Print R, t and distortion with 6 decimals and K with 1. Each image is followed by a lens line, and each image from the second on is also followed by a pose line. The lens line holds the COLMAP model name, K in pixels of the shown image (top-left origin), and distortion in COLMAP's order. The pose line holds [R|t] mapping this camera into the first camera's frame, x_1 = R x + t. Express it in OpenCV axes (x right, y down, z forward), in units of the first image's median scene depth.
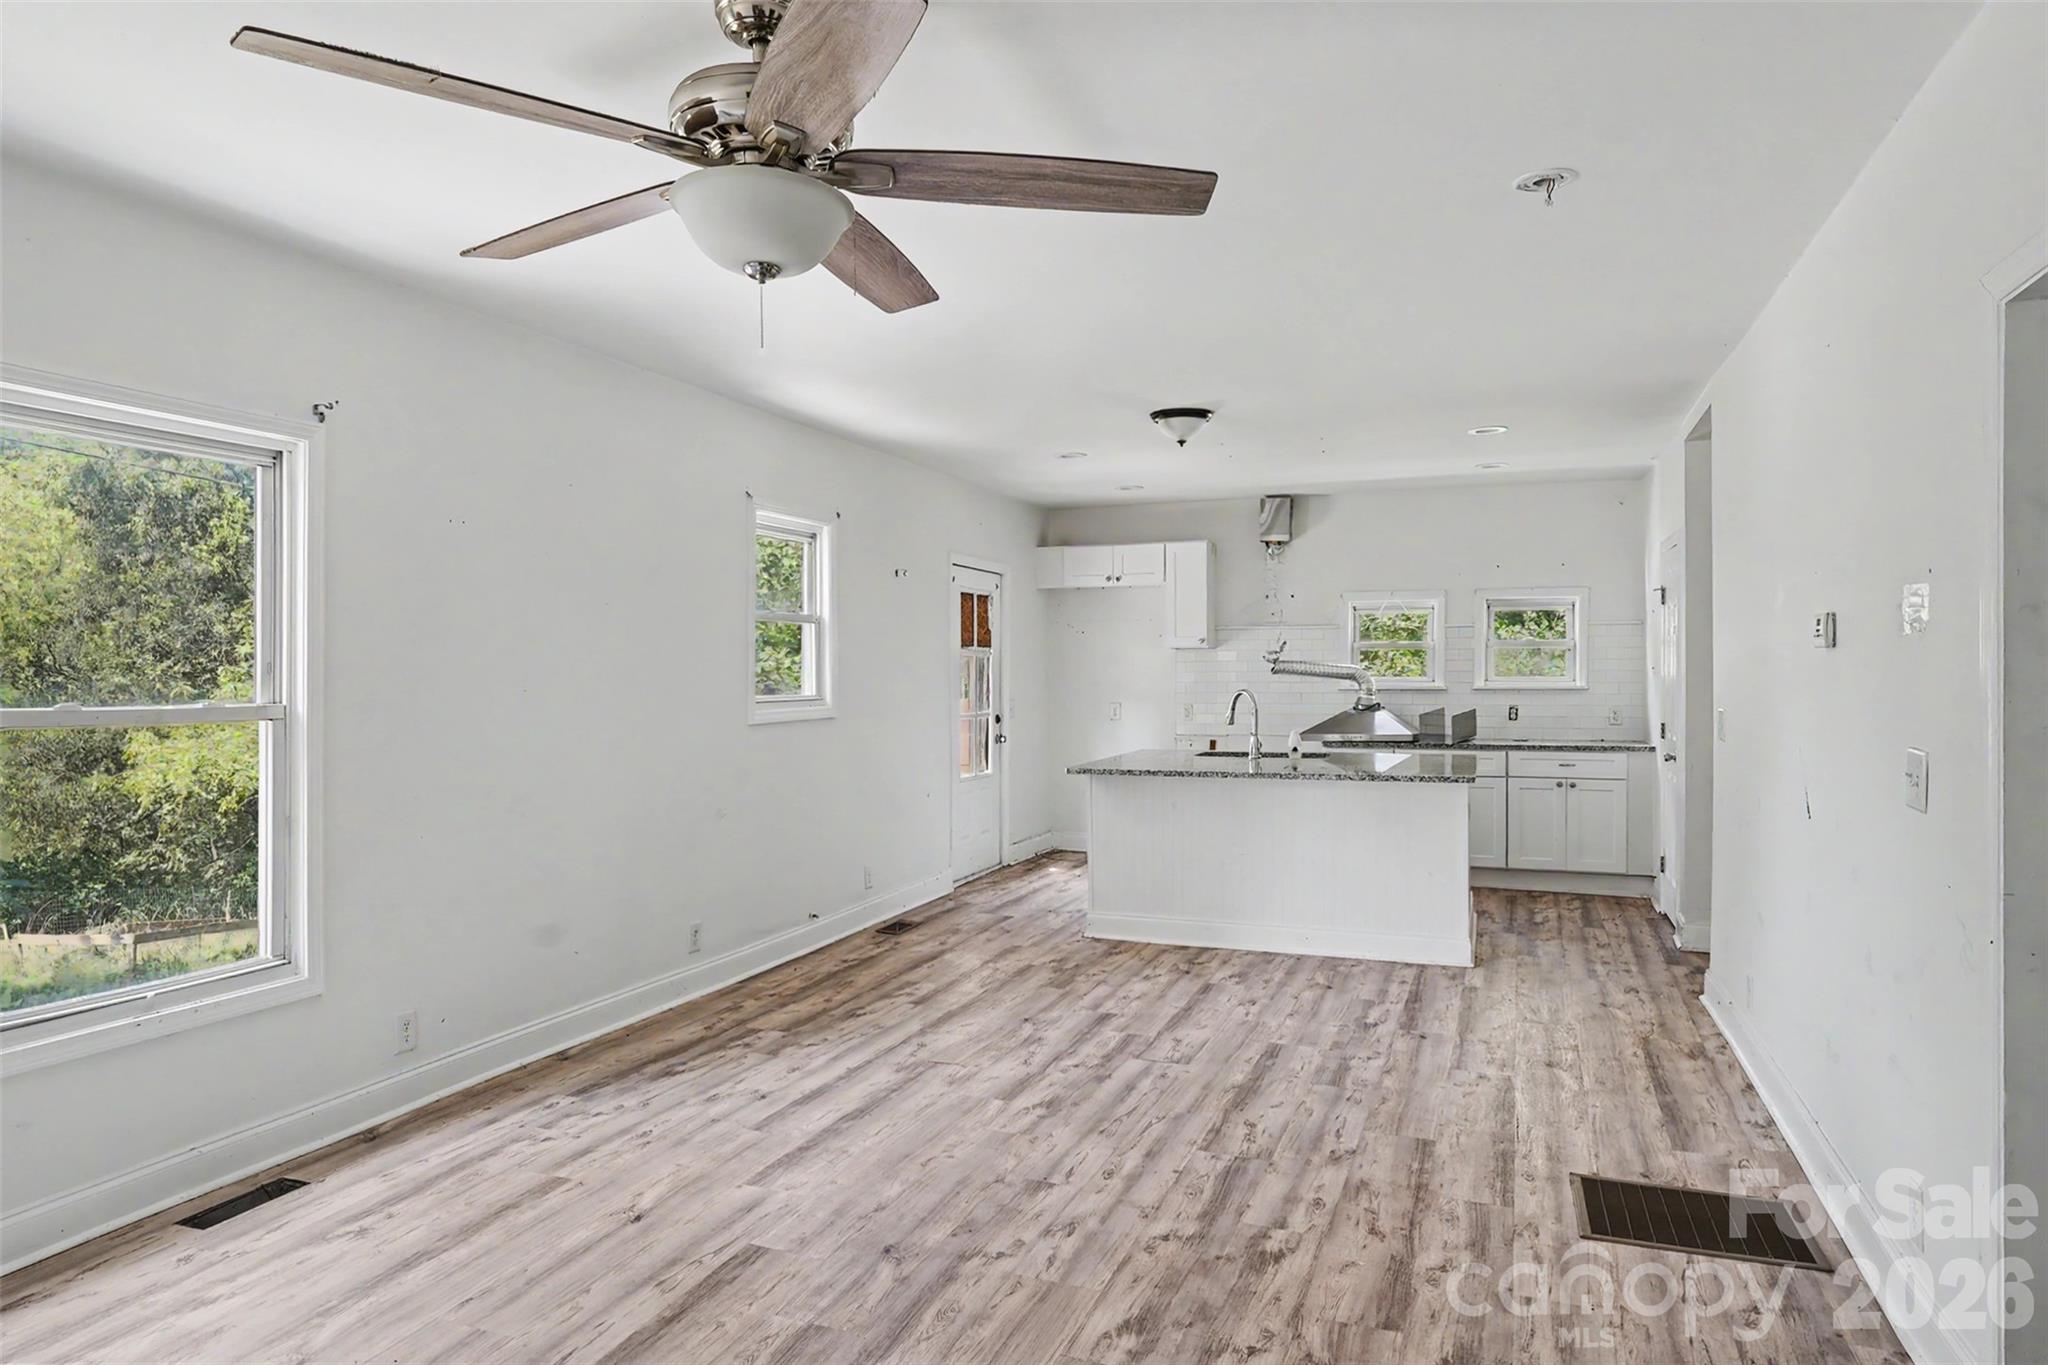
lens RADIAL K [[1283.3, 0, 1009.0], [0, 1283.3, 686.2], [0, 0, 1]] dist [-0.000514, -0.000715]
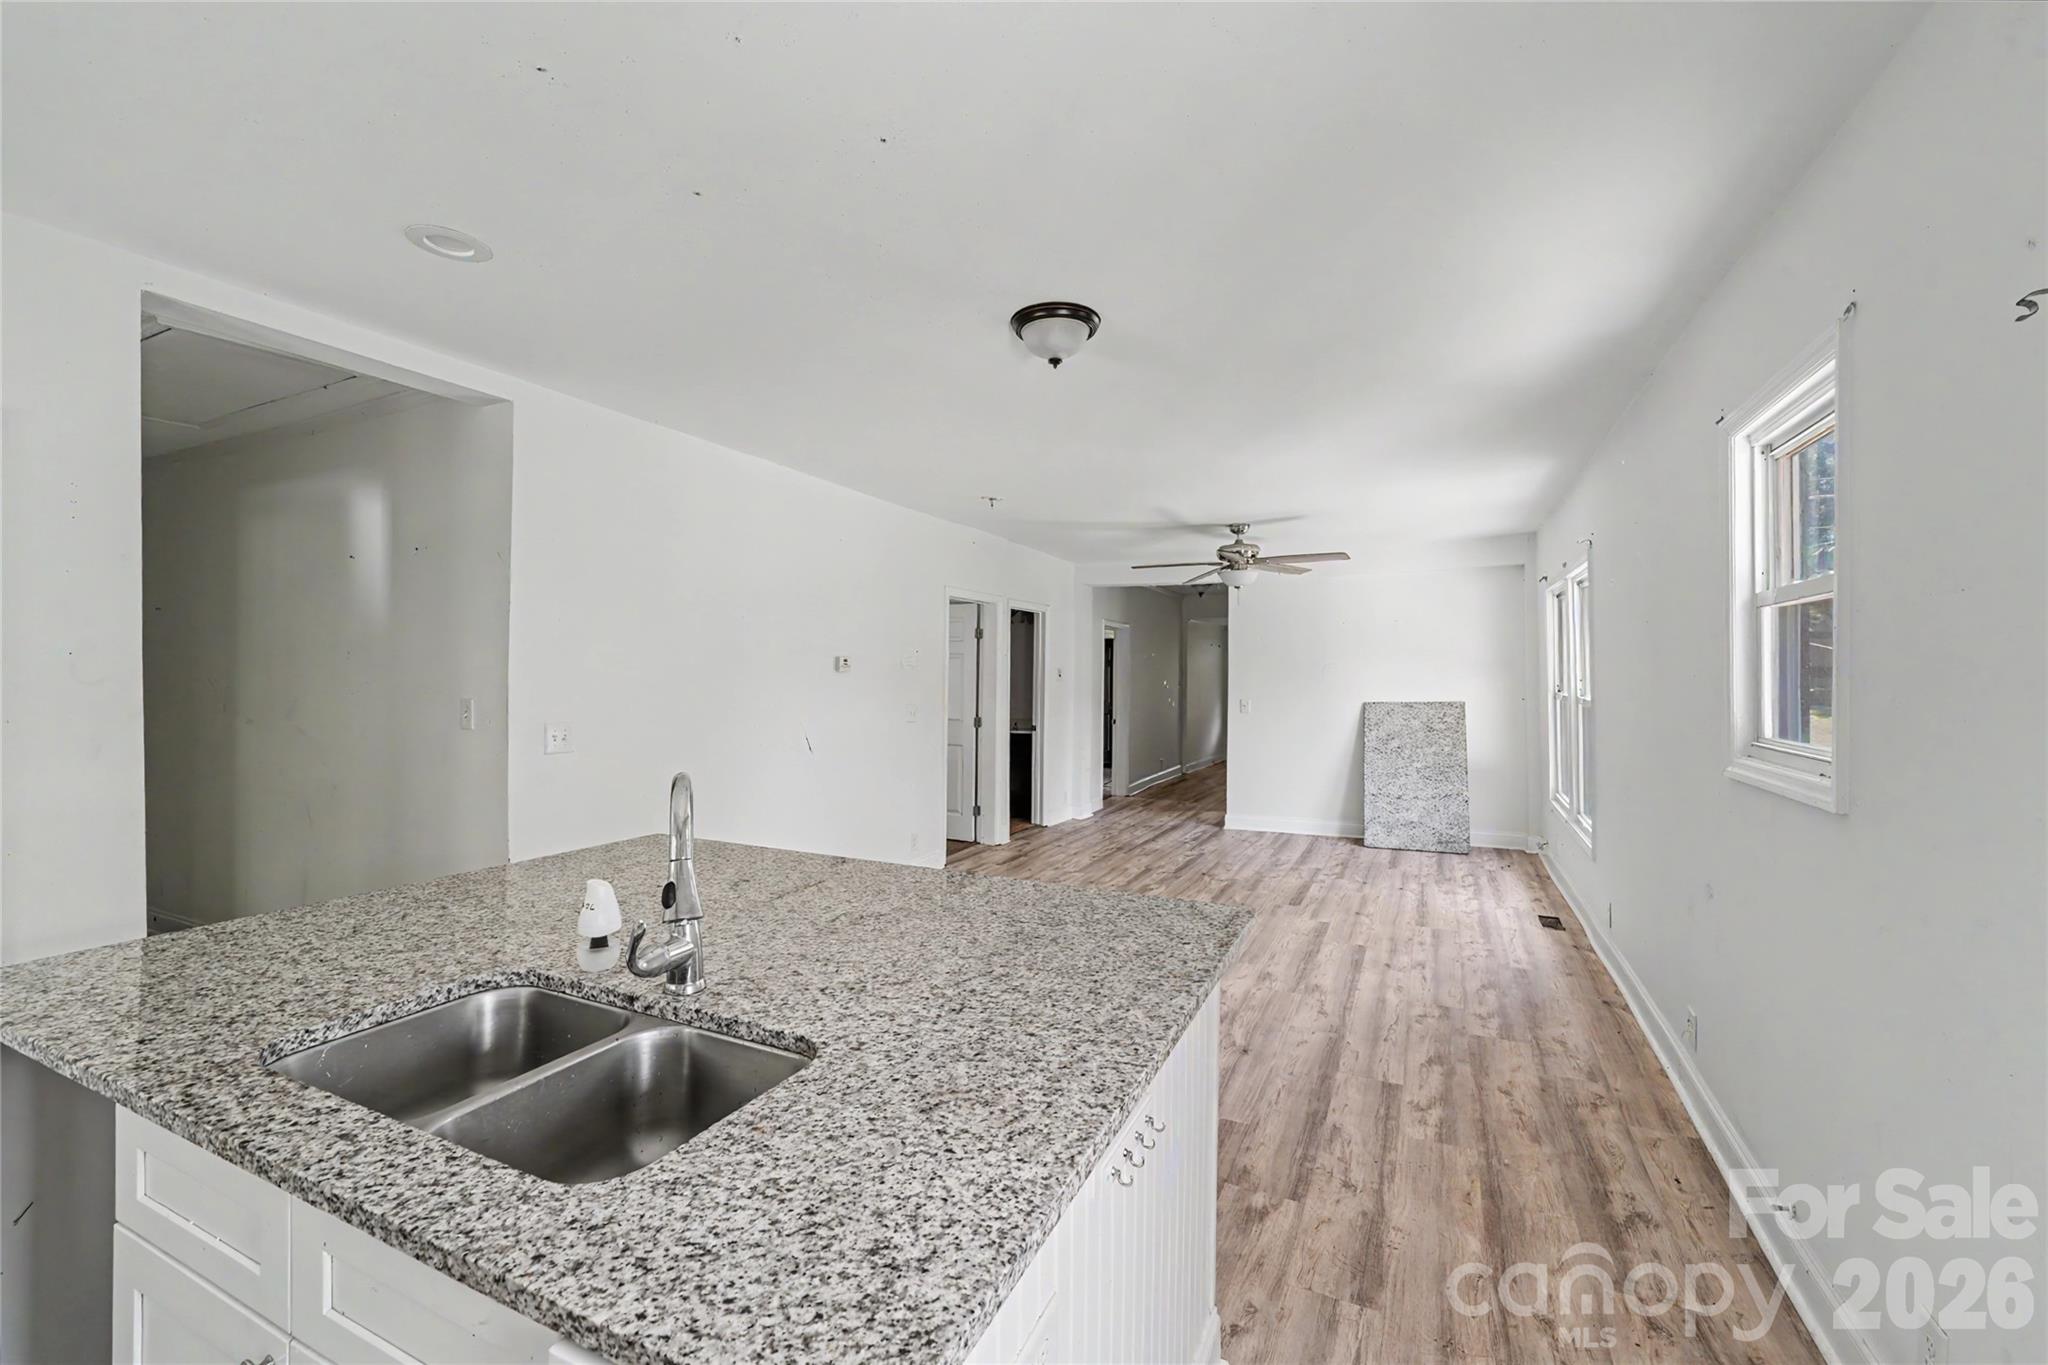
lens RADIAL K [[838.4, 0, 1018.6], [0, 838.4, 675.1], [0, 0, 1]] dist [0.000951, -0.000071]
pose [[-0.996696, -0.000144, 0.081217, 0.134718], [0.001075, 0.999887, 0.014970, -0.031572], [-0.081210, 0.015008, -0.996584, 1.673651]]
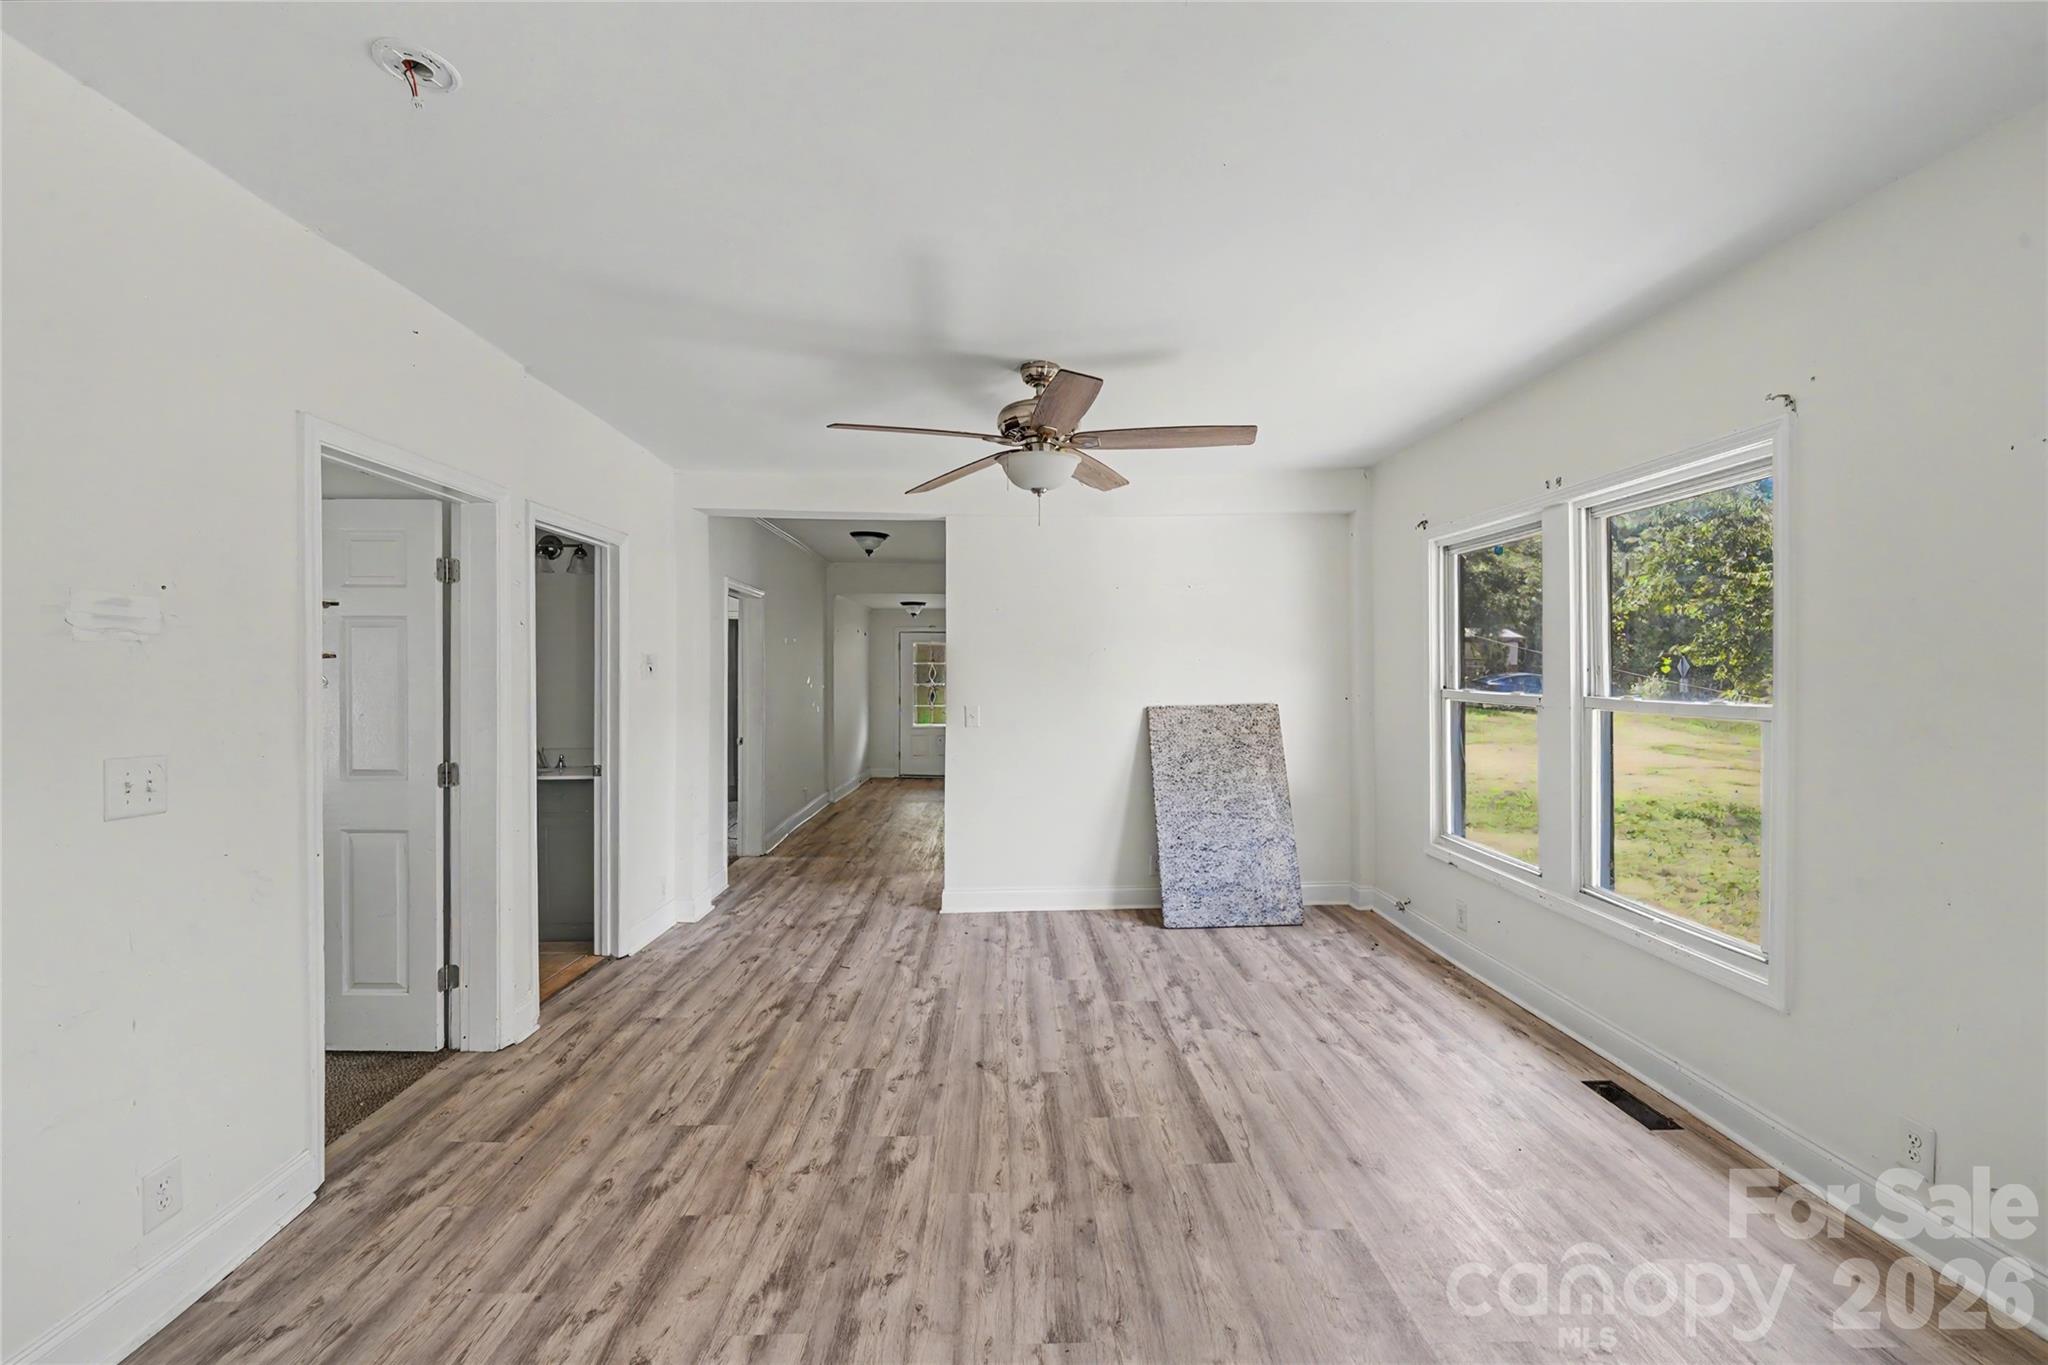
lens RADIAL K [[827.5, 0, 1021.1], [0, 827.5, 687.2], [0, 0, 1]] dist [0.000986, -0.000565]
pose [[-0.921029, 0.010763, -0.389346, 0.167014], [-0.001882, 0.999483, 0.032082, -0.015481], [0.389490, 0.030281, -0.920533, 0.997767]]
